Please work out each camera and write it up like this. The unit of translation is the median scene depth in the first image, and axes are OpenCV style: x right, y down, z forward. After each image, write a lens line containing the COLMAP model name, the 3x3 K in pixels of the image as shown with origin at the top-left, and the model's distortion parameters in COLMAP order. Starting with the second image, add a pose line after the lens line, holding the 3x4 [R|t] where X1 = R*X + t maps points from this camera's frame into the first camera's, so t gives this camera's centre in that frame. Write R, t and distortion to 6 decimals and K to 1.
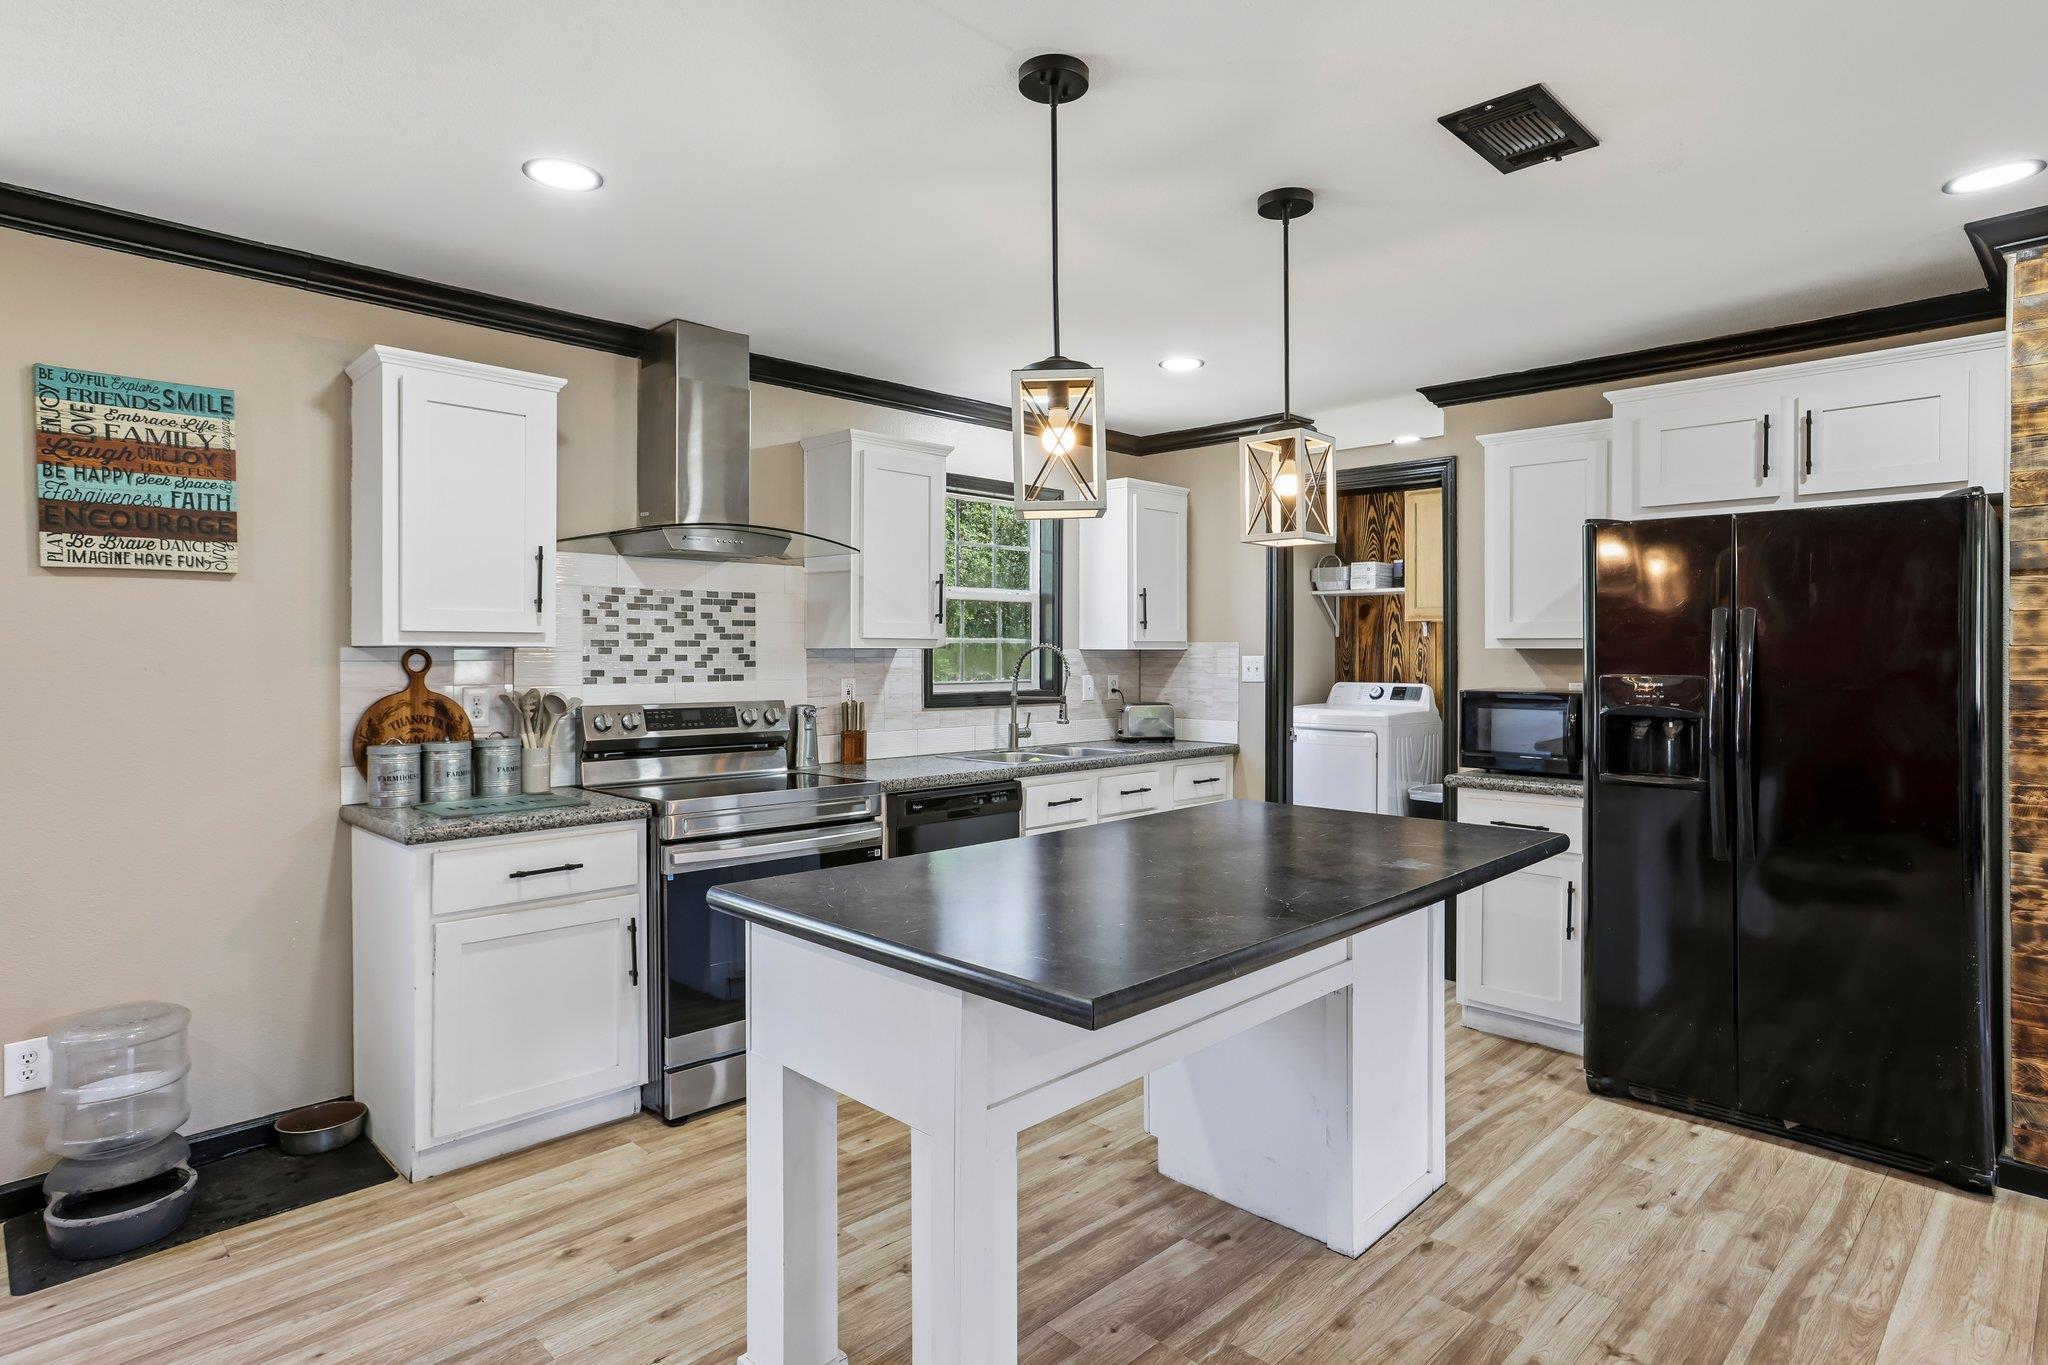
lens RADIAL K [[1101.5, 0, 1026.2], [0, 1101.5, 652.6], [0, 0, 1]] dist [0.002665, 0.011714]
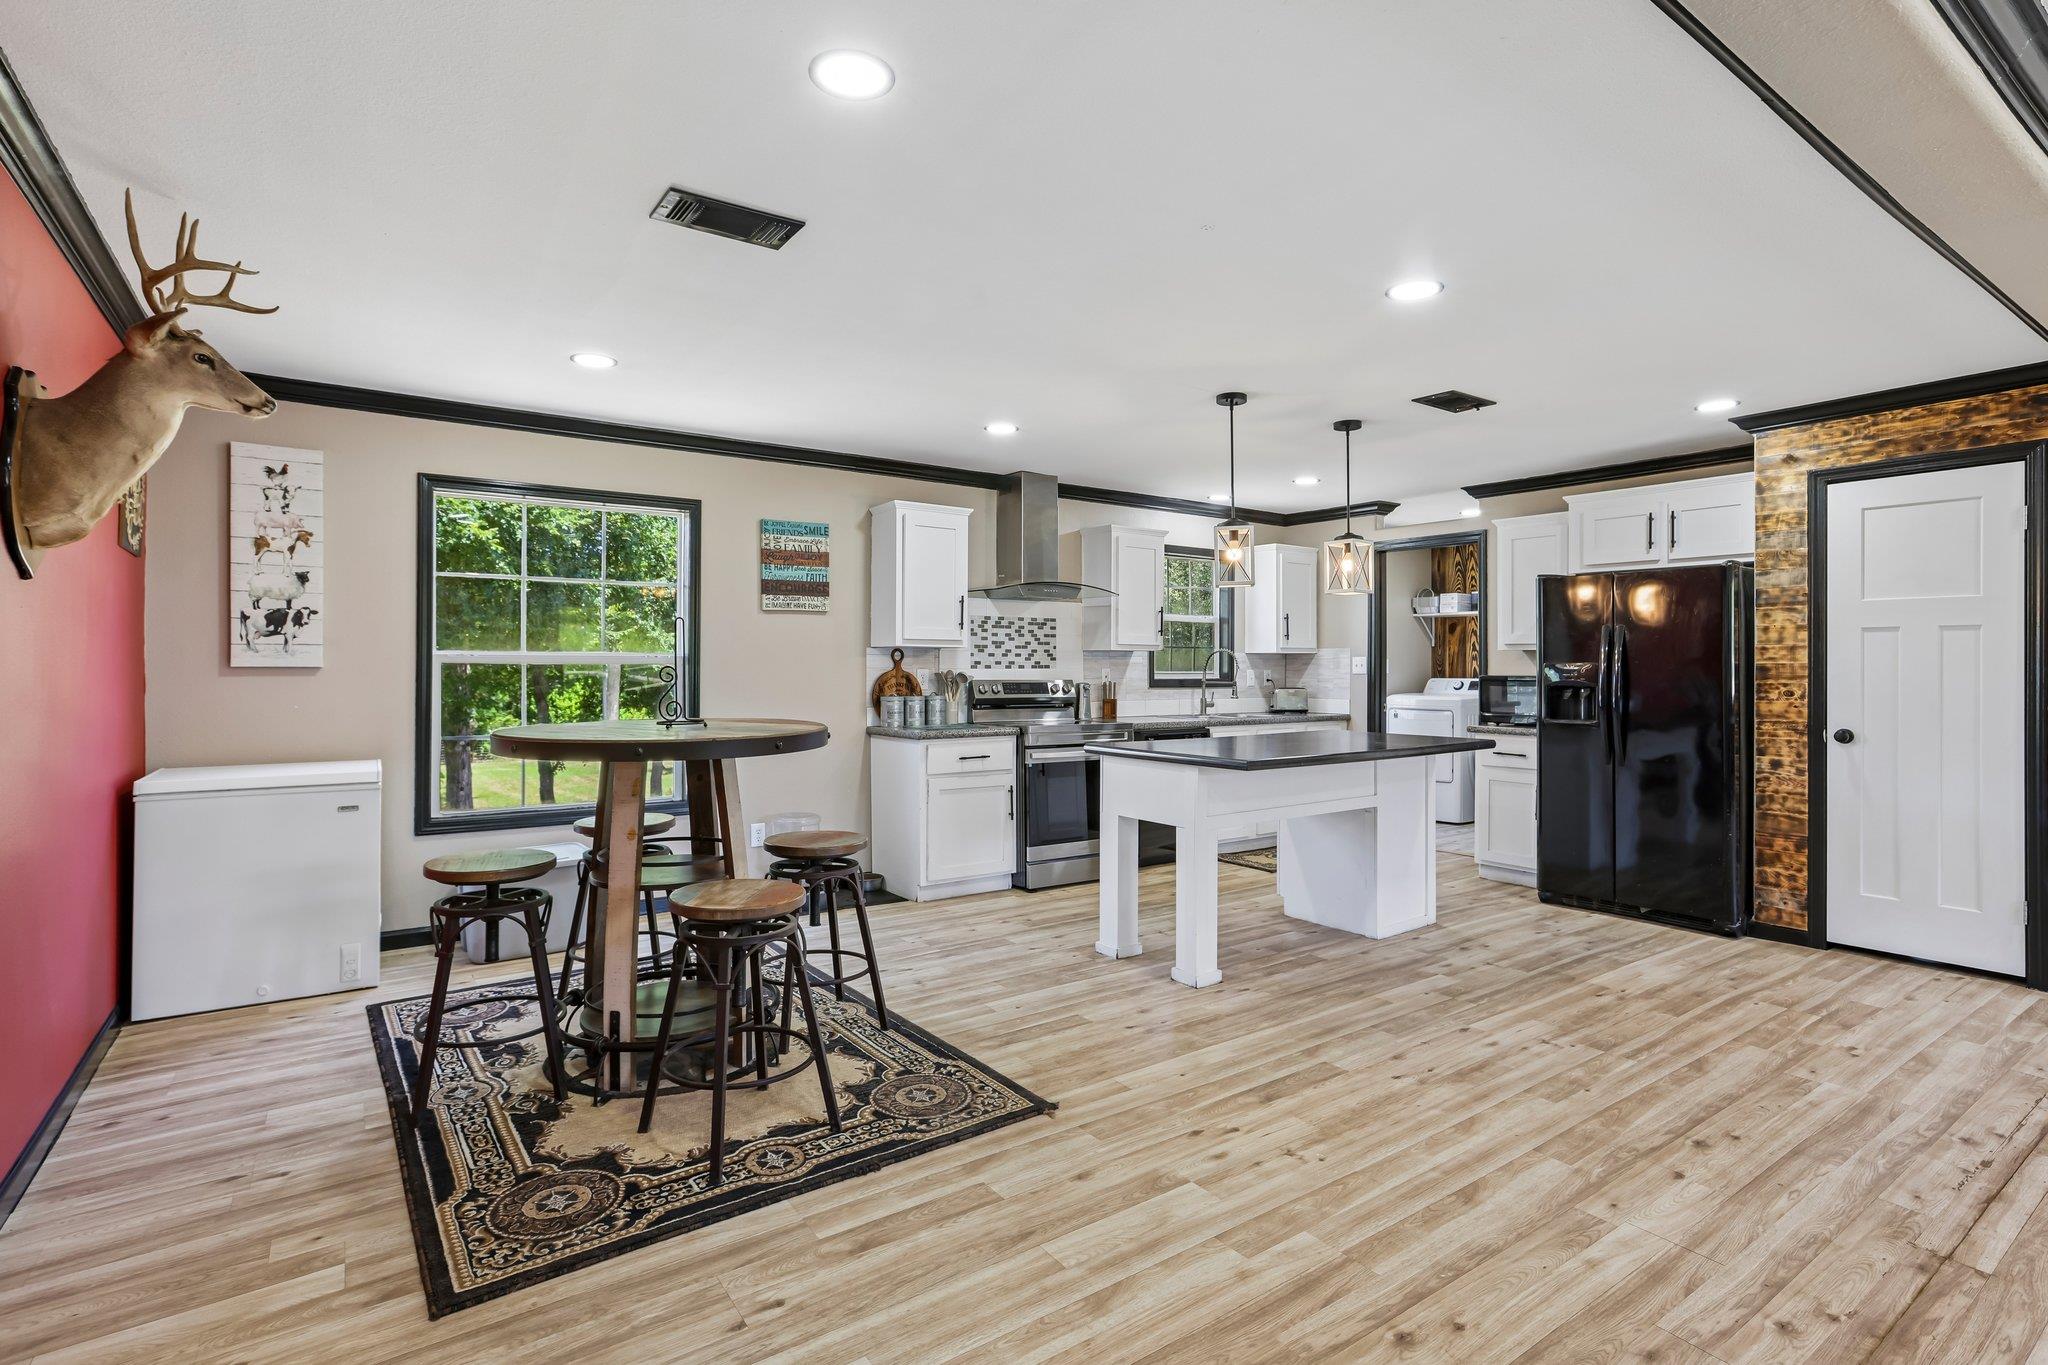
lens RADIAL K [[987.5, 0, 1029.8], [0, 987.5, 668.0], [0, 0, 1]] dist [-0.019247, 0.002776]
pose [[0.985517, 0.002446, -0.169556, -0.024417], [-0.002331, 0.999997, 0.000878, 0.028060], [0.169558, -0.000470, 0.985520, -0.672119]]
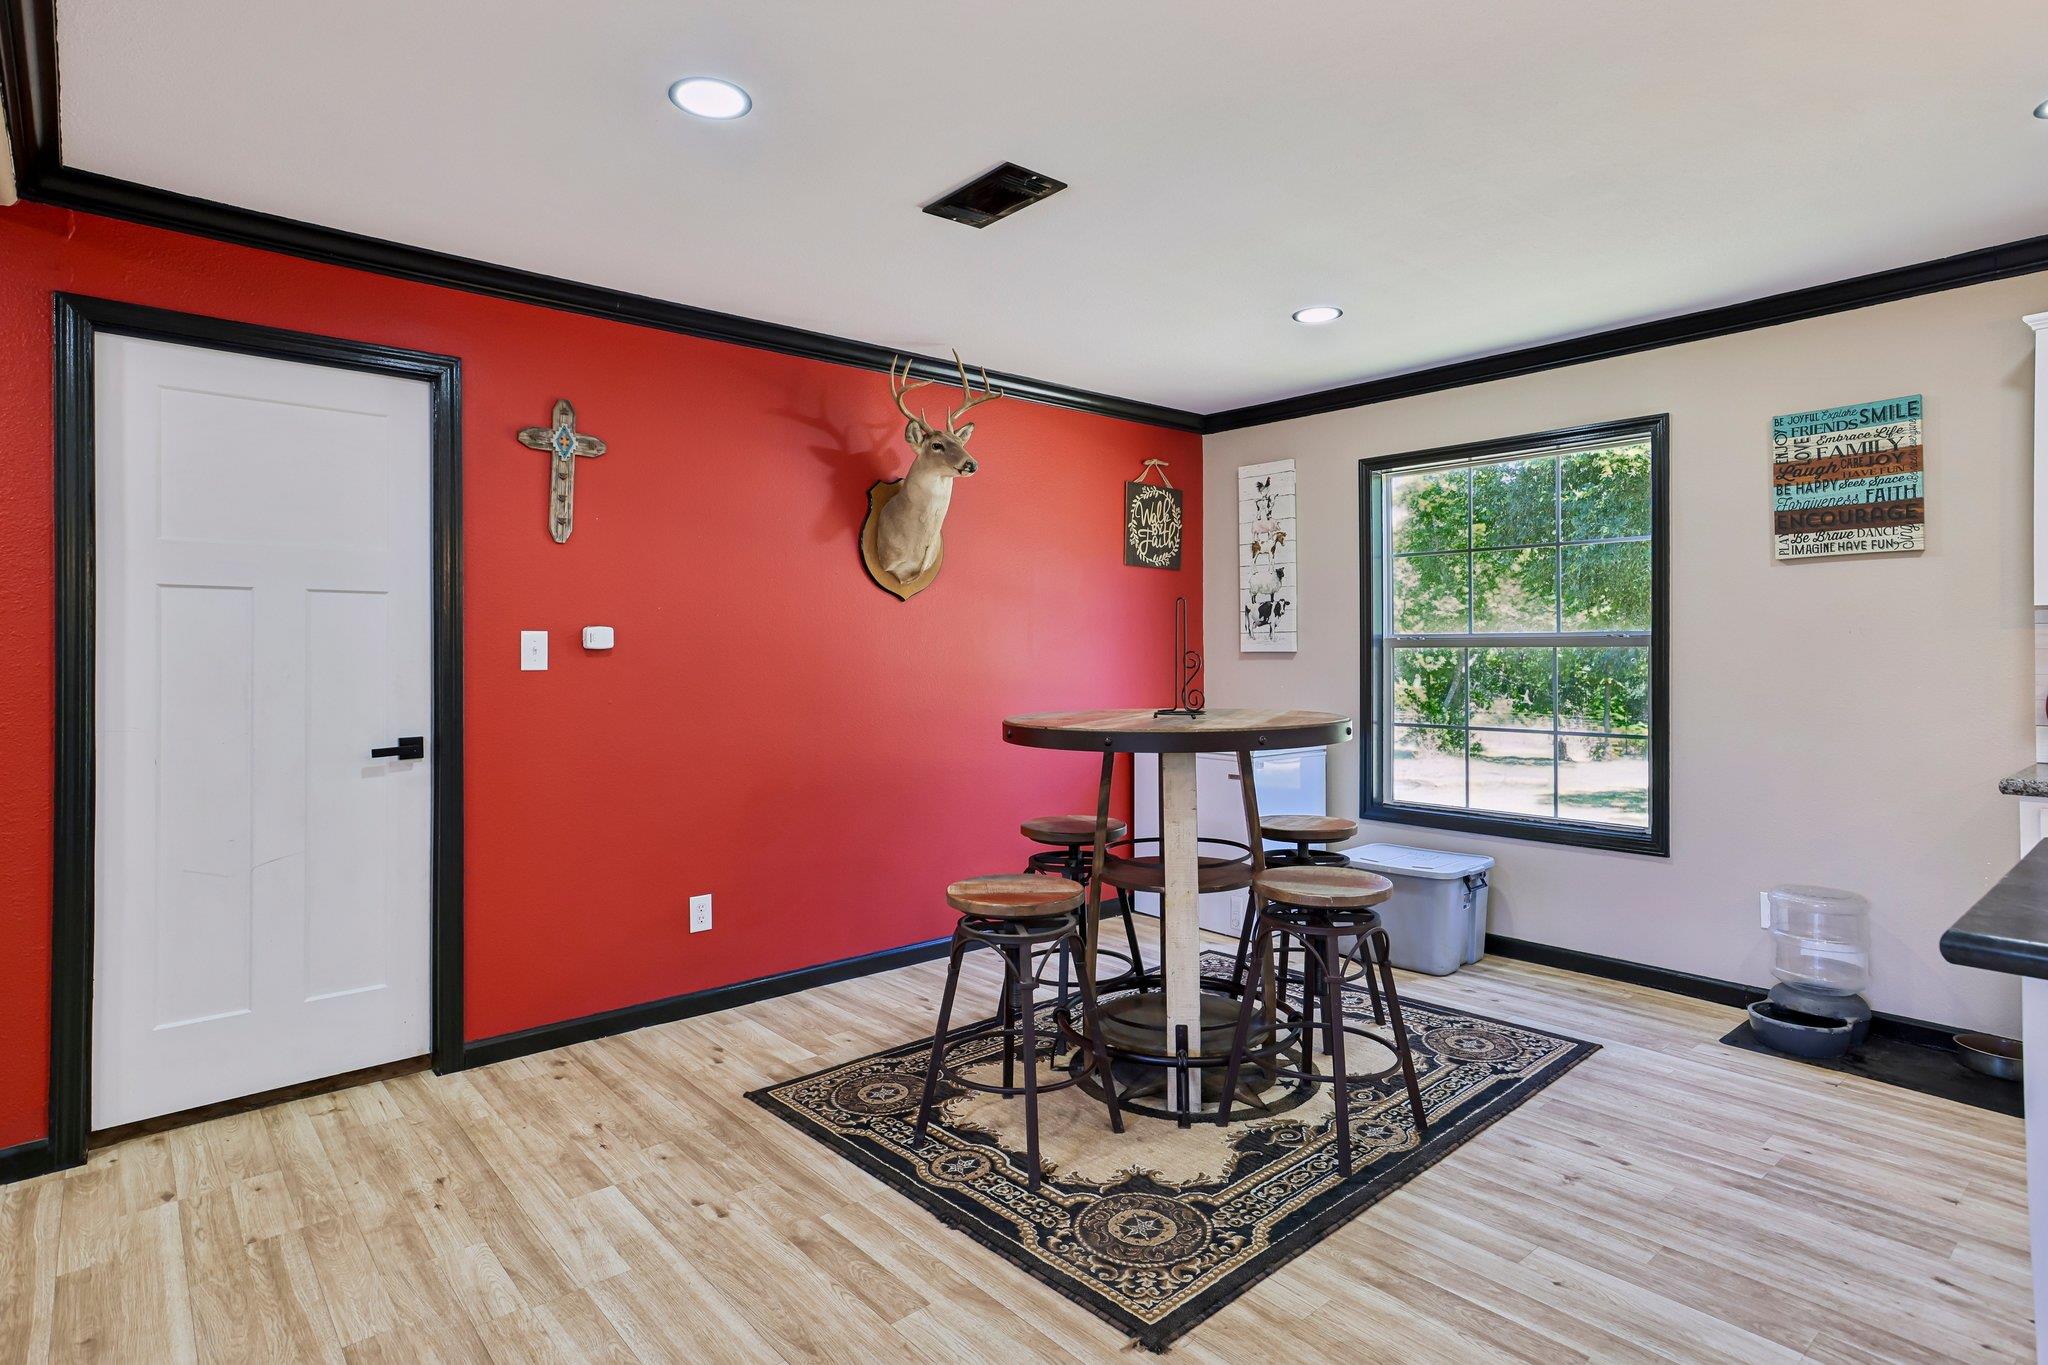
lens RADIAL K [[1074.3, 0, 1016.0], [0, 1074.3, 644.3], [0, 0, 1]] dist [-0.007964, 0.004221]
pose [[-0.073265, -0.006950, -0.997288, 0.427239], [0.002912, 0.999970, -0.007183, 0.029436], [0.997308, -0.003430, -0.073243, 0.110957]]
